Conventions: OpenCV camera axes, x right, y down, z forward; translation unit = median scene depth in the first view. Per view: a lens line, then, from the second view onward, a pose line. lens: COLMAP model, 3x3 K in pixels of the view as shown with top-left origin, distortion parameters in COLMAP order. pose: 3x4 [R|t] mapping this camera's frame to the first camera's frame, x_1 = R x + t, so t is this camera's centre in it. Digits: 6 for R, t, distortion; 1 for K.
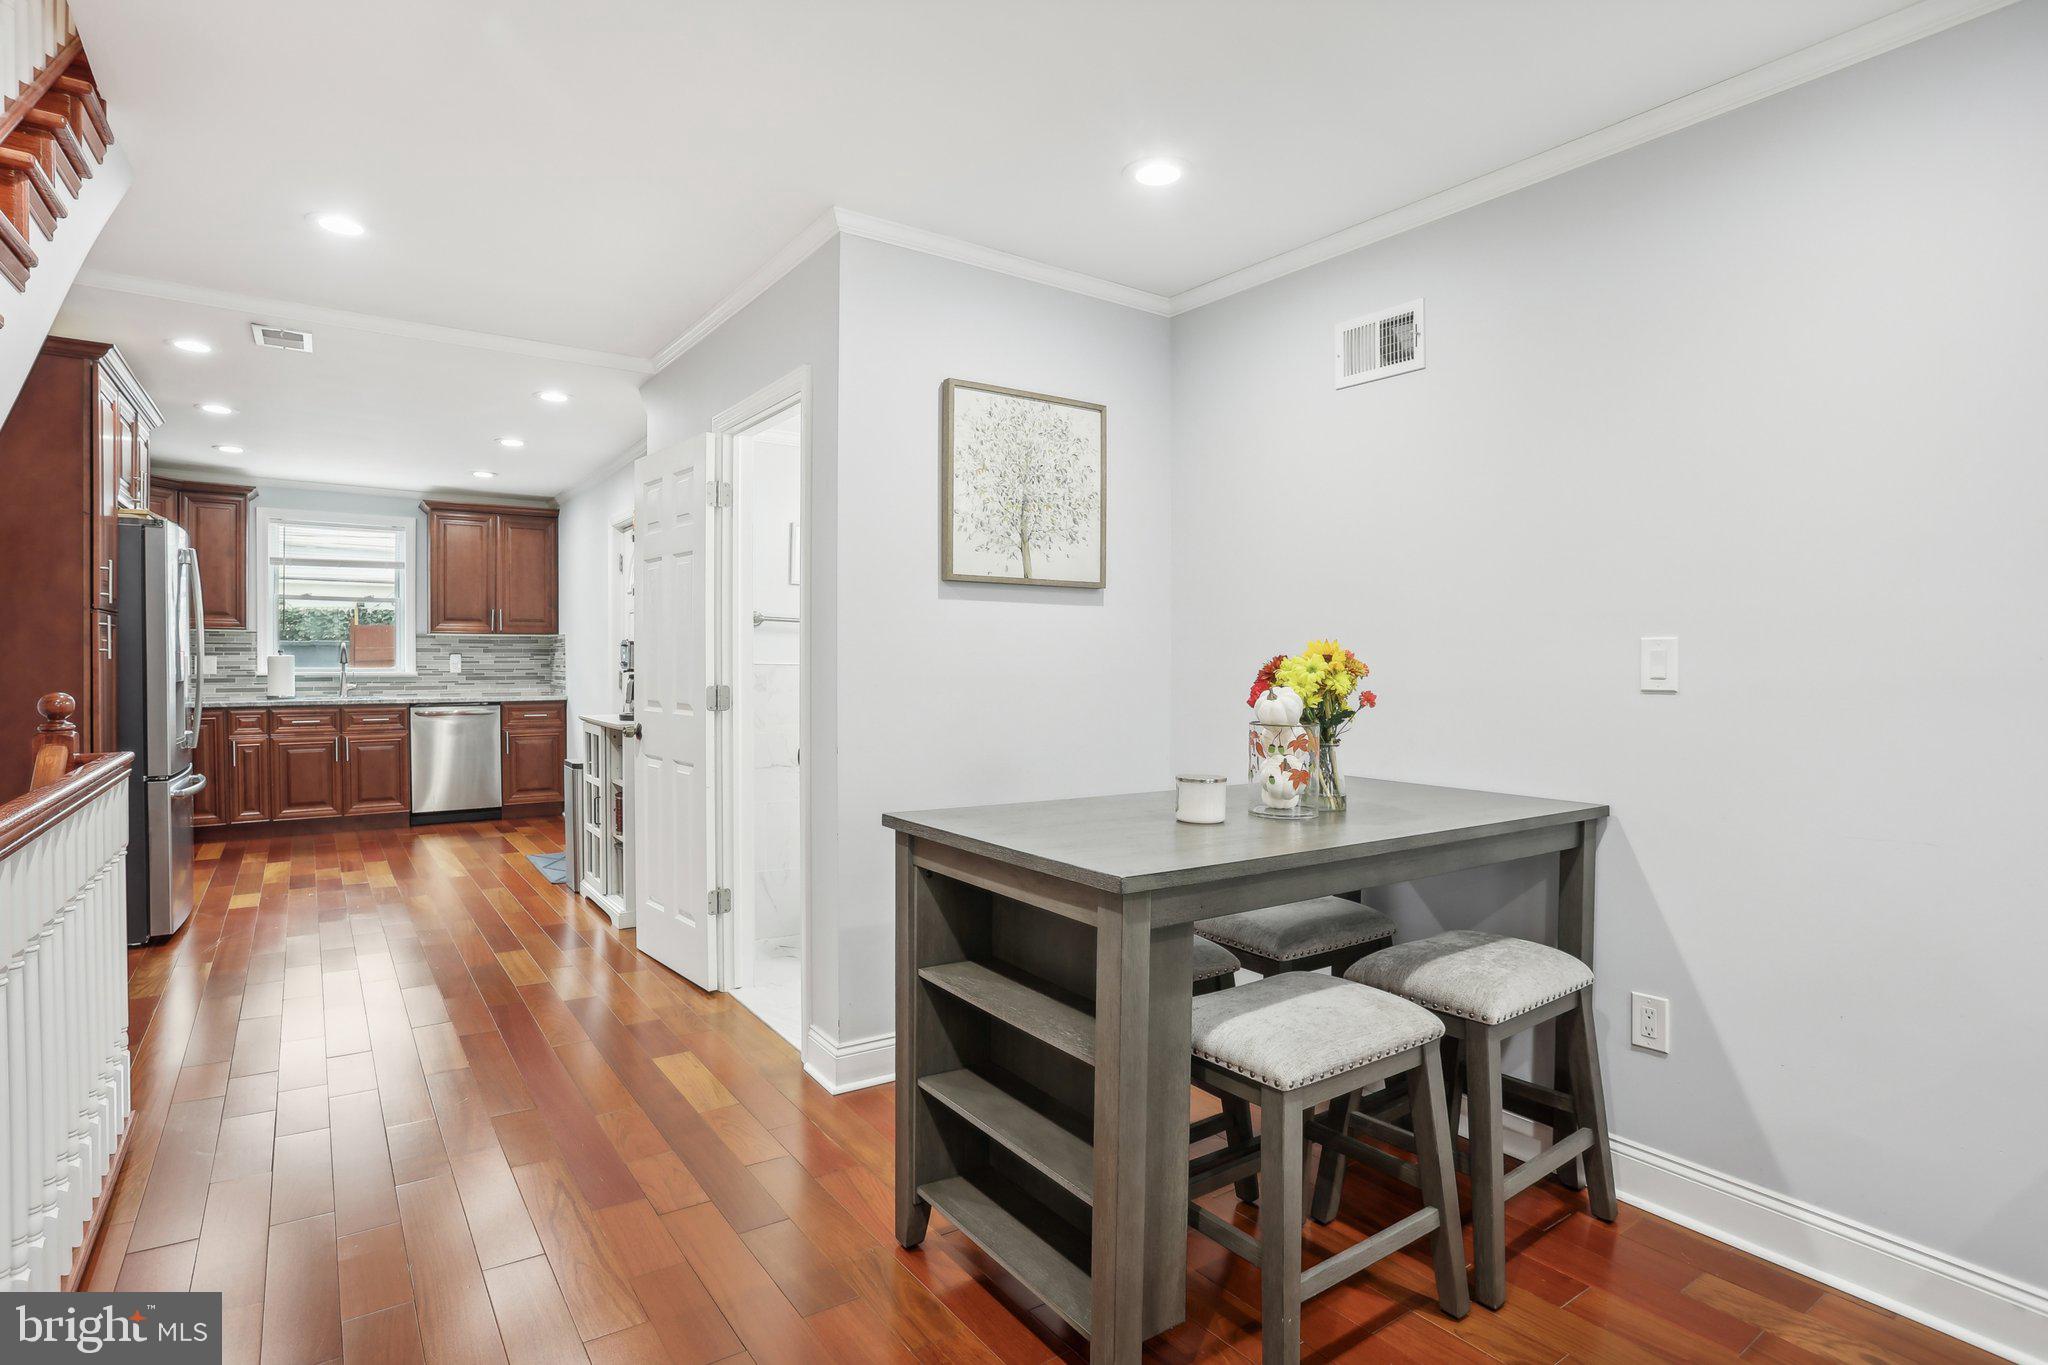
lens RADIAL K [[1066.5, 0, 1023.5], [0, 1066.5, 683.0], [0, 0, 1]] dist [-0.054688, 0.021050]
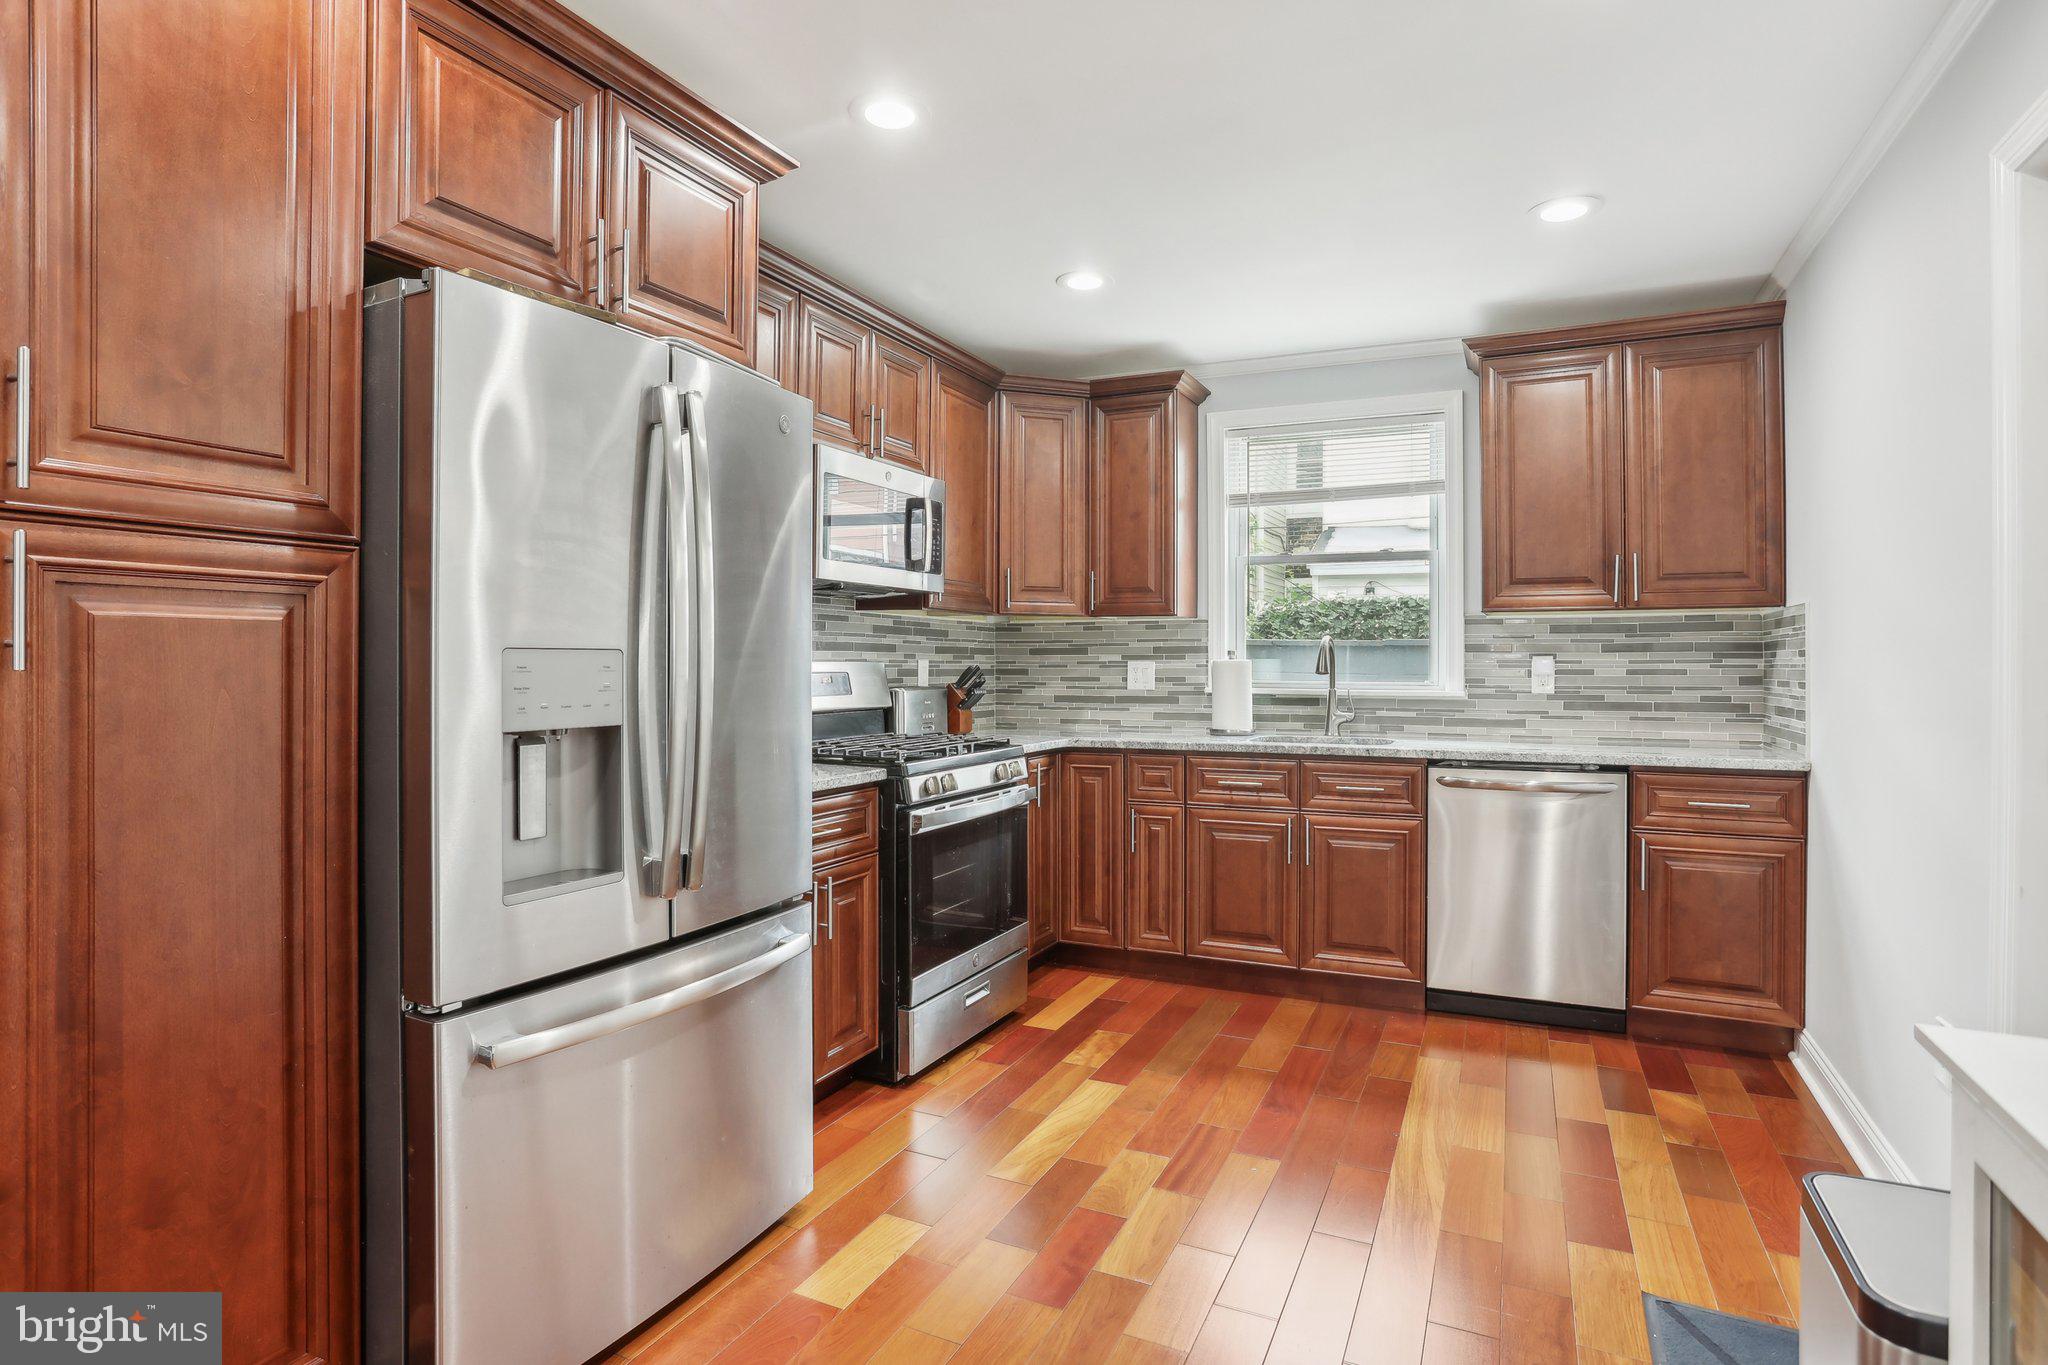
lens RADIAL K [[1066.5, 0, 970.5], [0, 1066.5, 659.8], [0, 0, 1]] dist [-0.054688, 0.021050]
pose [[0.469504, -0.004961, -0.882916, -0.265980], [-0.019079, 0.999694, -0.015762, -0.014417], [0.882724, 0.024245, 0.469266, 0.607275]]
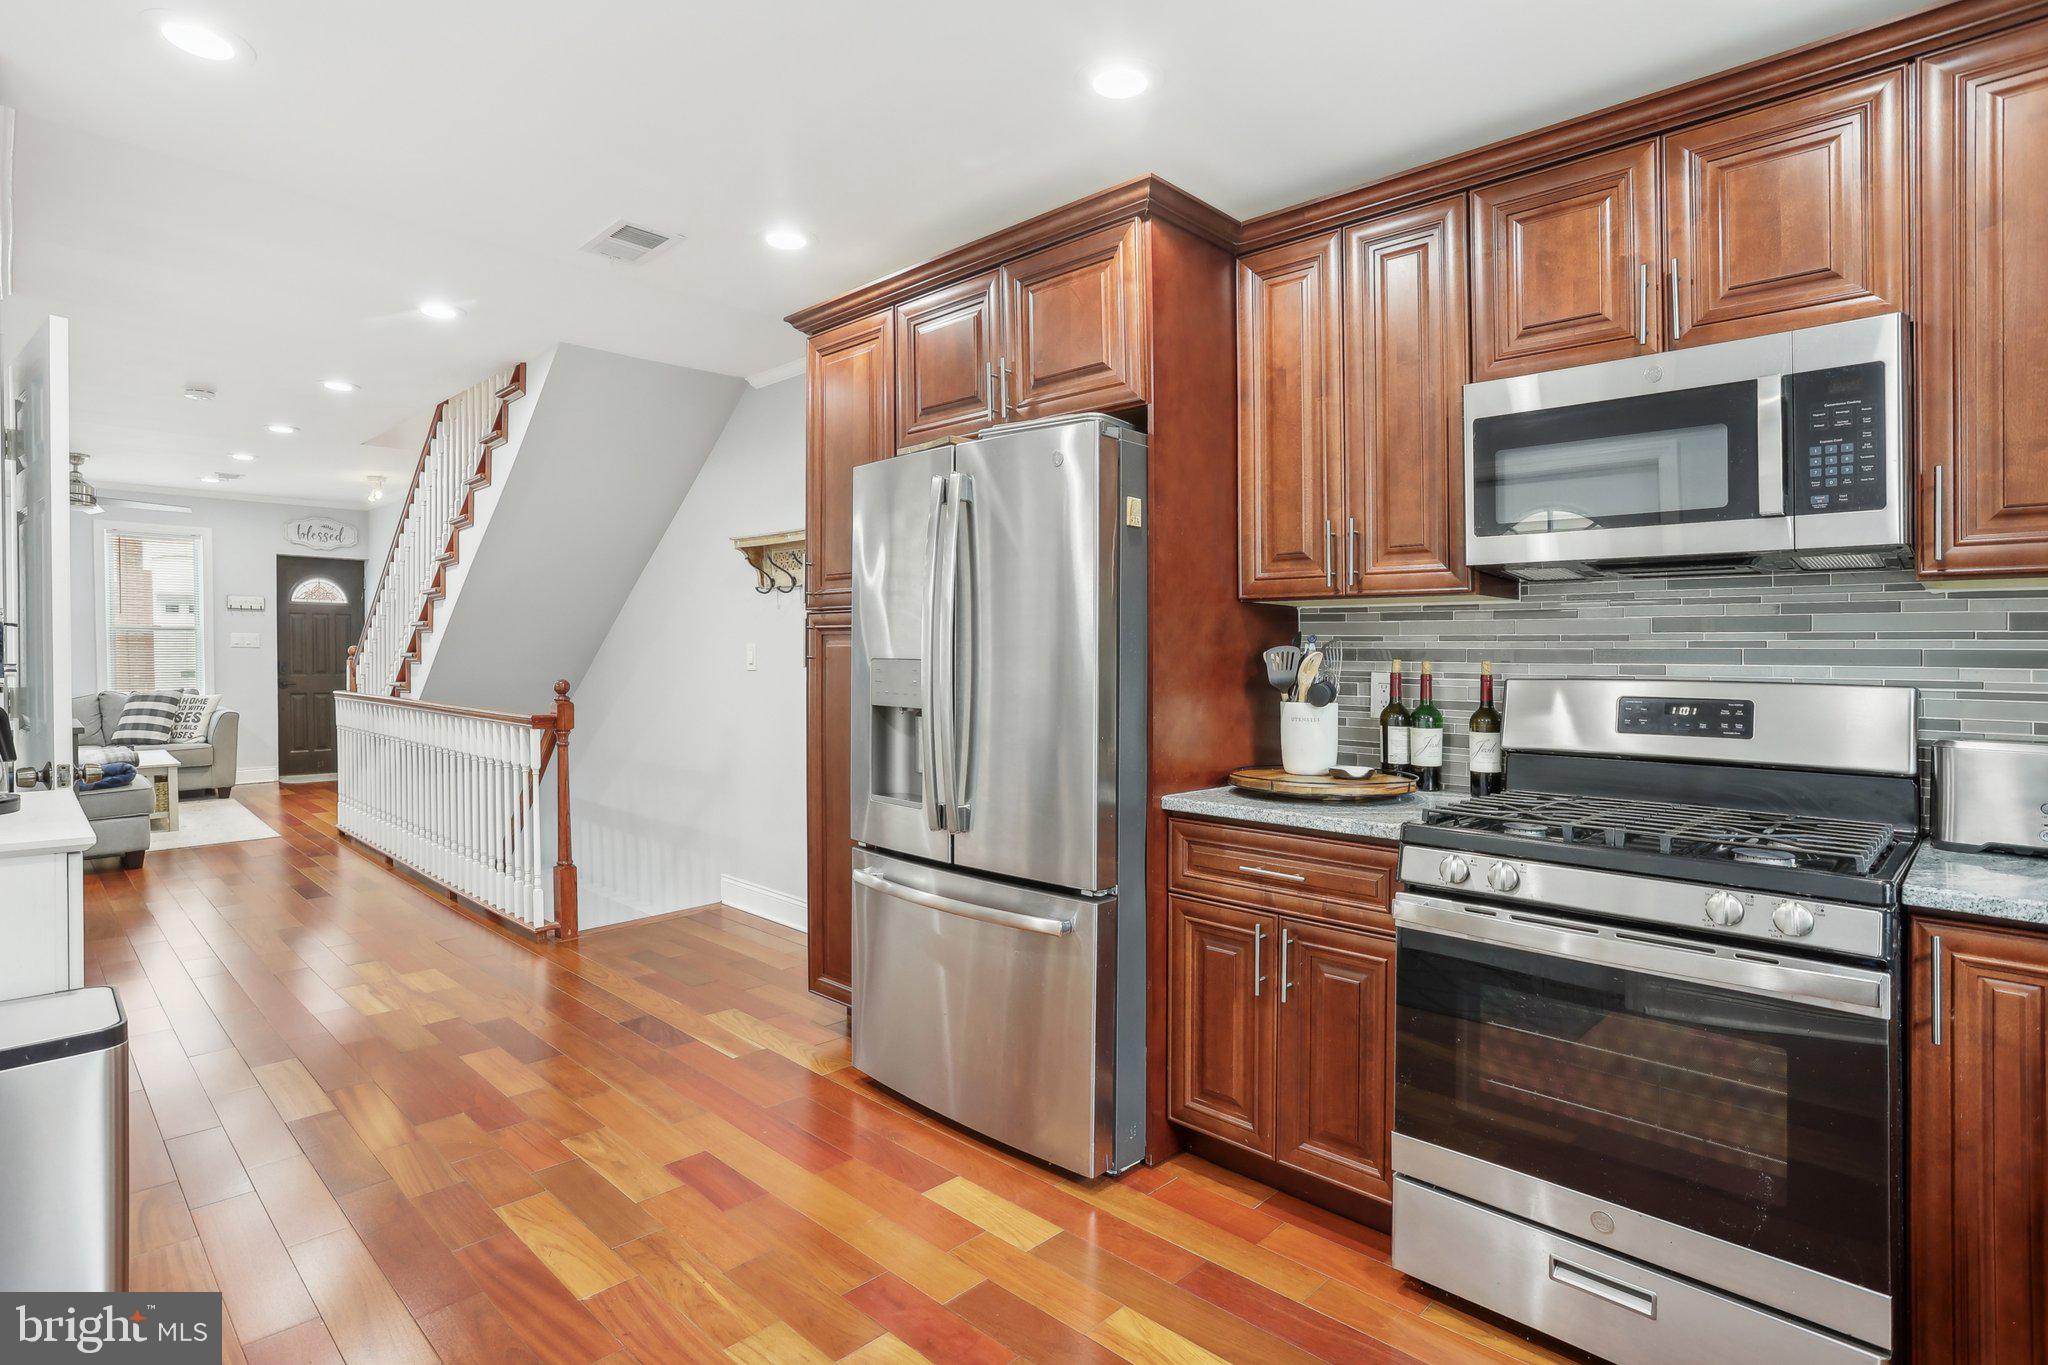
lens RADIAL K [[1066.5, 0, 1017.2], [0, 1066.5, 682.1], [0, 0, 1]] dist [-0.054688, 0.021050]
pose [[-0.983880, -0.016139, -0.178101, -0.444637], [-0.024212, 0.998771, 0.043246, -0.025566], [0.177184, 0.046861, -0.983061, 0.951399]]
